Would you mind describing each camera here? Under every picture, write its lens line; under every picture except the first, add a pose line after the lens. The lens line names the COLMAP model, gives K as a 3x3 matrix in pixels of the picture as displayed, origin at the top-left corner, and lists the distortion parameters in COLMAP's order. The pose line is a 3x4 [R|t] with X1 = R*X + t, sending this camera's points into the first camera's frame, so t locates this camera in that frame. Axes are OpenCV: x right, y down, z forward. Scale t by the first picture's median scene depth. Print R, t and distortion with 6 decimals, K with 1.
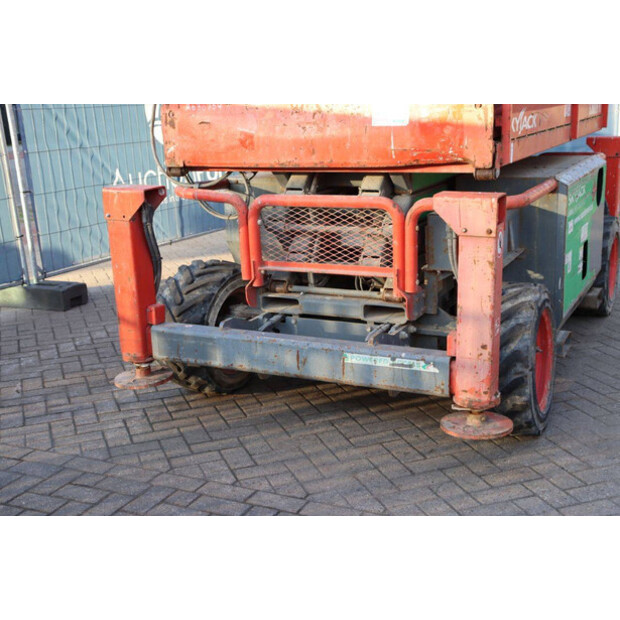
lens RADIAL K [[836.0, 0, 309.2], [0, 836.0, 291.3], [0, 0, 1]] dist [0.039253, 0.000000]
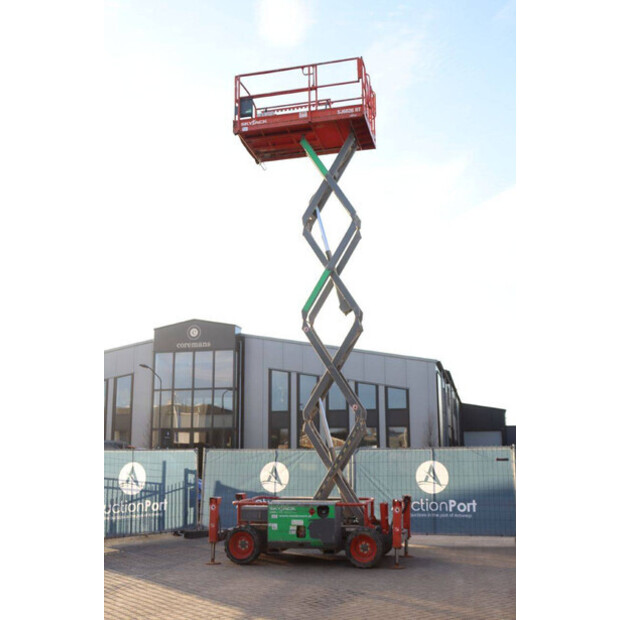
lens RADIAL K [[691.8, 0, 311.0], [0, 691.8, 307.0], [0, 0, 1]] dist [0.001561, 0.000000]
pose [[0.239286, -0.179625, -0.954189, 3.777777], [-0.226488, 0.945302, -0.234749, -0.298524], [0.944164, 0.272284, 0.185514, 0.371113]]
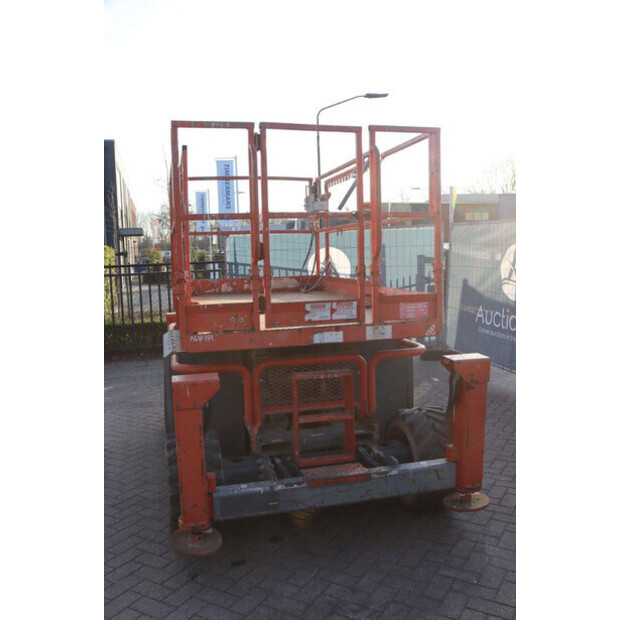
lens RADIAL K [[591.4, 0, 312.1], [0, 591.4, 314.2], [0, 0, 1]] dist [-0.042477, 0.000000]
pose [[-0.757800, 0.104826, -0.644011, 0.964806], [-0.116027, 0.949631, 0.291100, -0.620852], [0.642088, 0.295318, -0.707468, 2.321608]]
